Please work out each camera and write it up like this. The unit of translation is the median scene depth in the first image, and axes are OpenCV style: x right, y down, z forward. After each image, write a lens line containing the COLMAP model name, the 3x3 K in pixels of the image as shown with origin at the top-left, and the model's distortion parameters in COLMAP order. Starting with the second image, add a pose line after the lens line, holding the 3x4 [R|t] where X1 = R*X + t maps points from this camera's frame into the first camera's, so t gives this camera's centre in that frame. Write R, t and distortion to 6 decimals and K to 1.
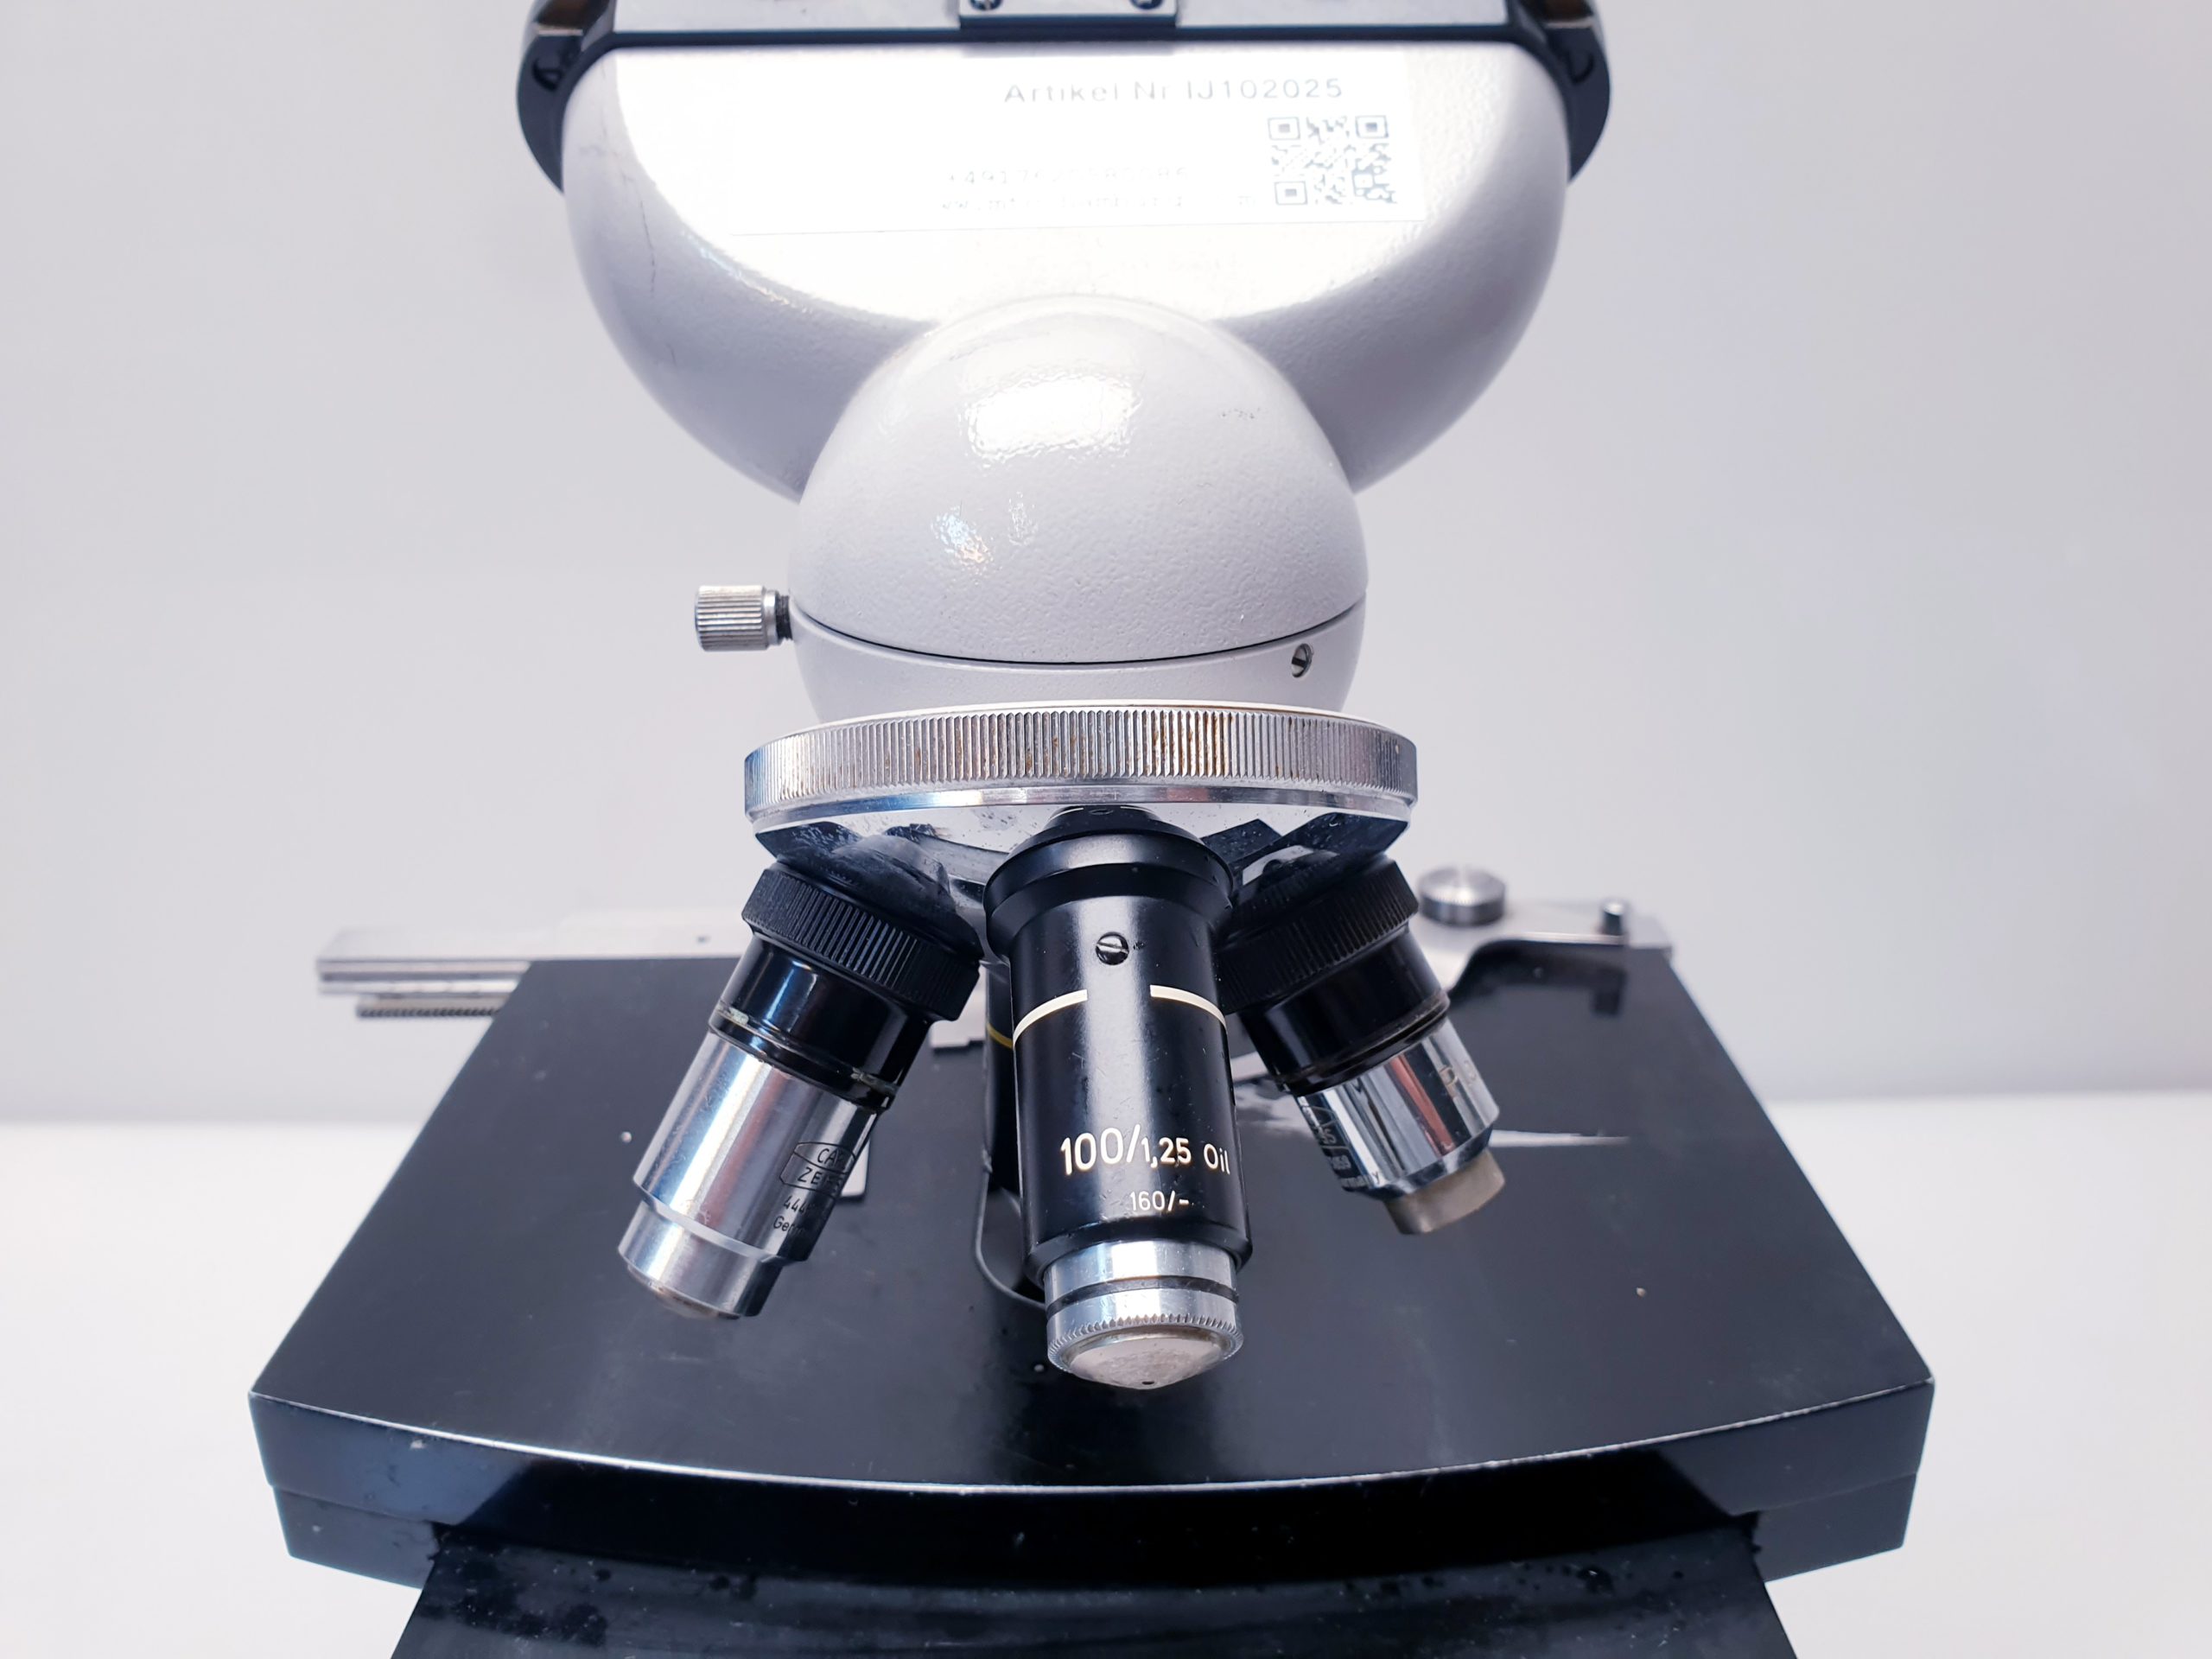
lens RADIAL K [[1806.5, 0, 1123.4], [0, 1806.5, 825.7], [0, 0, 1]] dist [-0.035024, -0.037648]
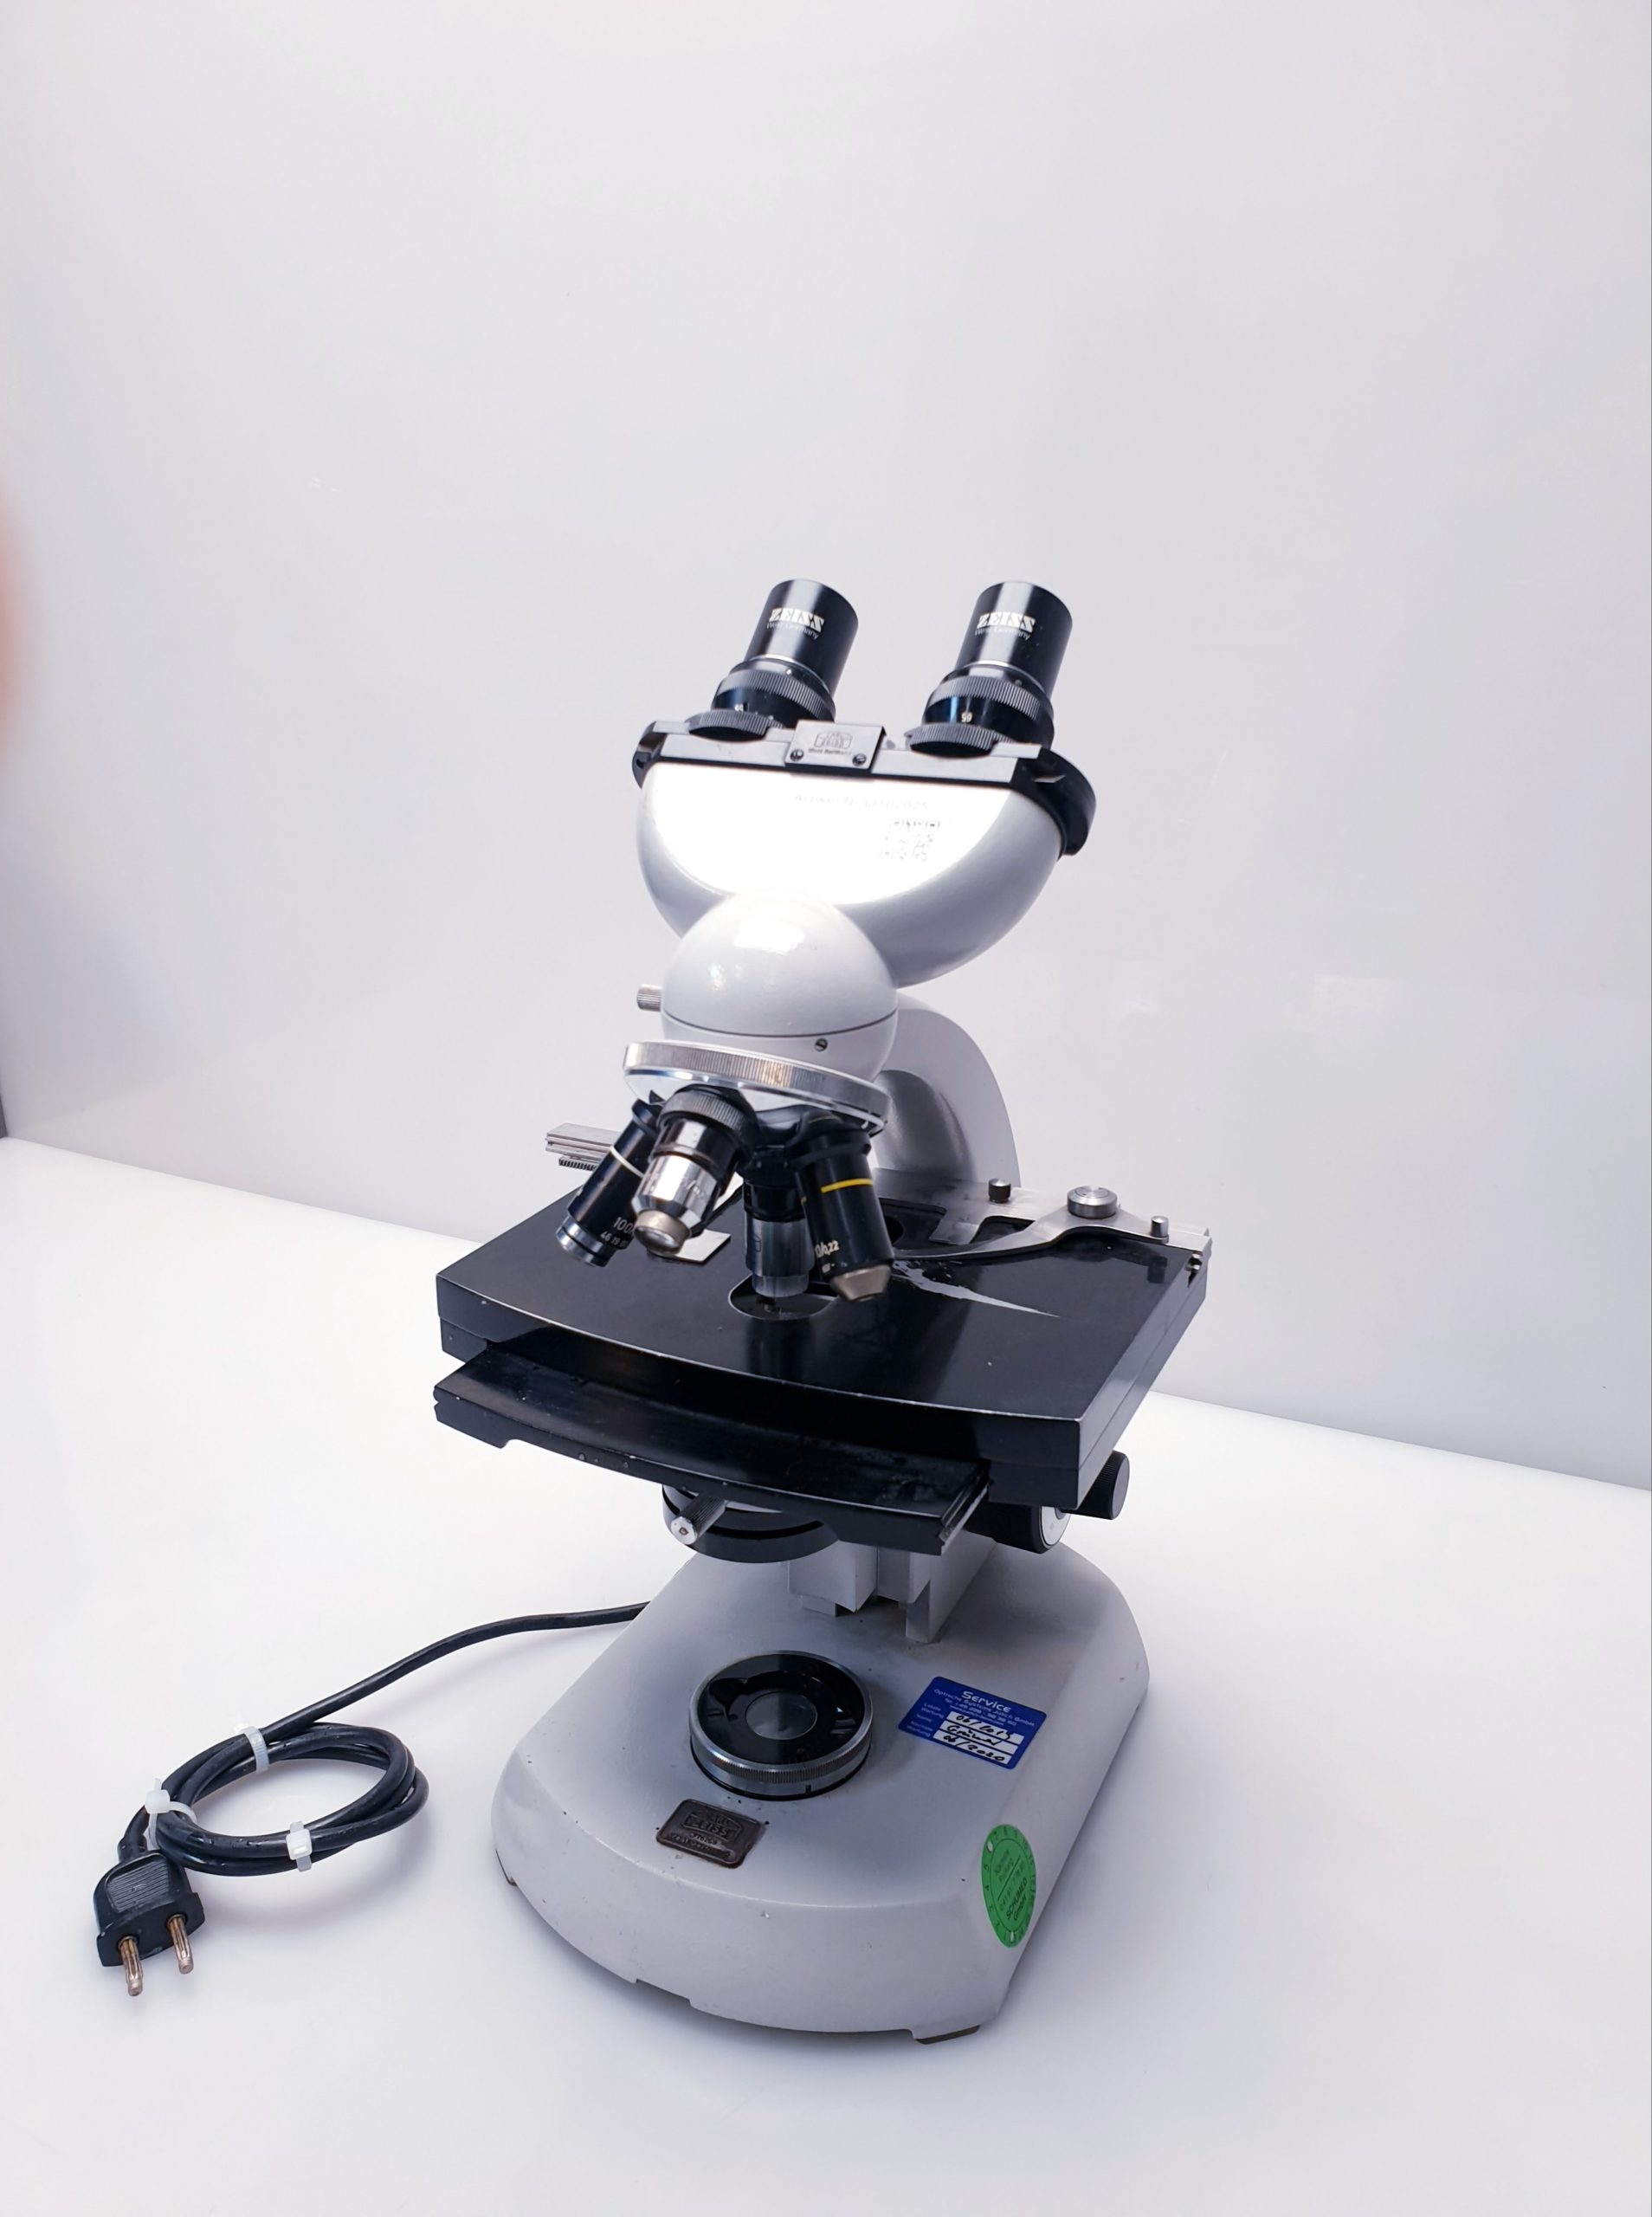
lens RADIAL K [[1810.4, 0, 822.8], [0, 1810.4, 1076.6], [0, 0, 1]] dist [-0.035024, -0.037648]
pose [[0.900541, 0.150606, -0.407853, 1.022488], [-0.176035, 0.984059, -0.025308, 0.013613], [0.397540, 0.094587, 0.912697, -1.169872]]
